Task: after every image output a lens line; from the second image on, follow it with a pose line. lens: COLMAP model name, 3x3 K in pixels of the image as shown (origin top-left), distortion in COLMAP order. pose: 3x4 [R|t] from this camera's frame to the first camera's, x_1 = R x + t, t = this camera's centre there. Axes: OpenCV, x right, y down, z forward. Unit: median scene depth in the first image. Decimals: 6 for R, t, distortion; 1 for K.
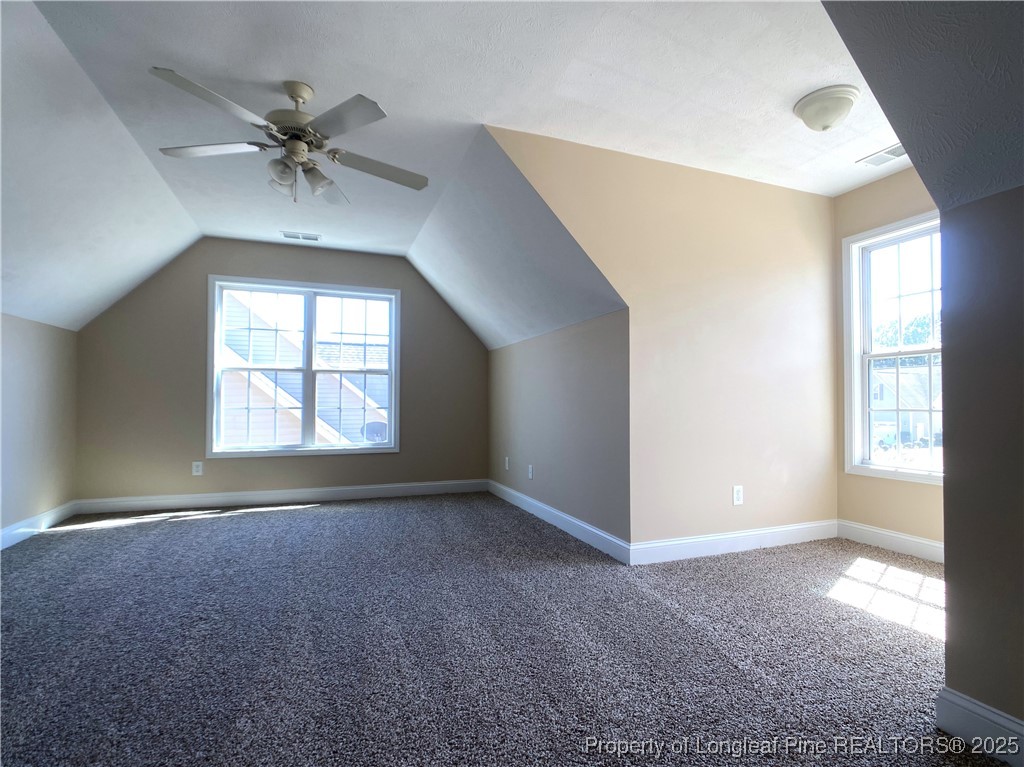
lens RADIAL K [[508.7, 0, 509.8], [0, 508.7, 390.4], [0, 0, 1]] dist [-0.001541, -0.000071]
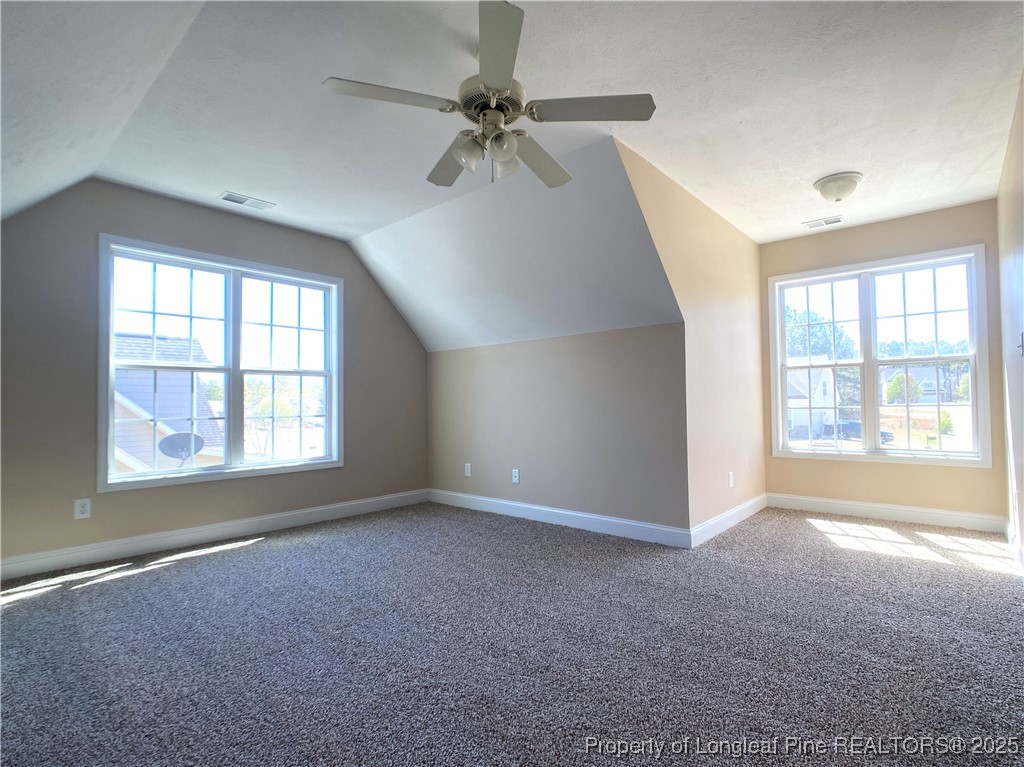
lens RADIAL K [[508.7, 0, 509.8], [0, 508.7, 390.4], [0, 0, 1]] dist [-0.001541, -0.000071]
pose [[0.891451, -0.001679, 0.453113, -0.378019], [0.003457, 0.999989, -0.003096, -0.004085], [-0.453103, 0.004327, 0.891447, 0.104859]]
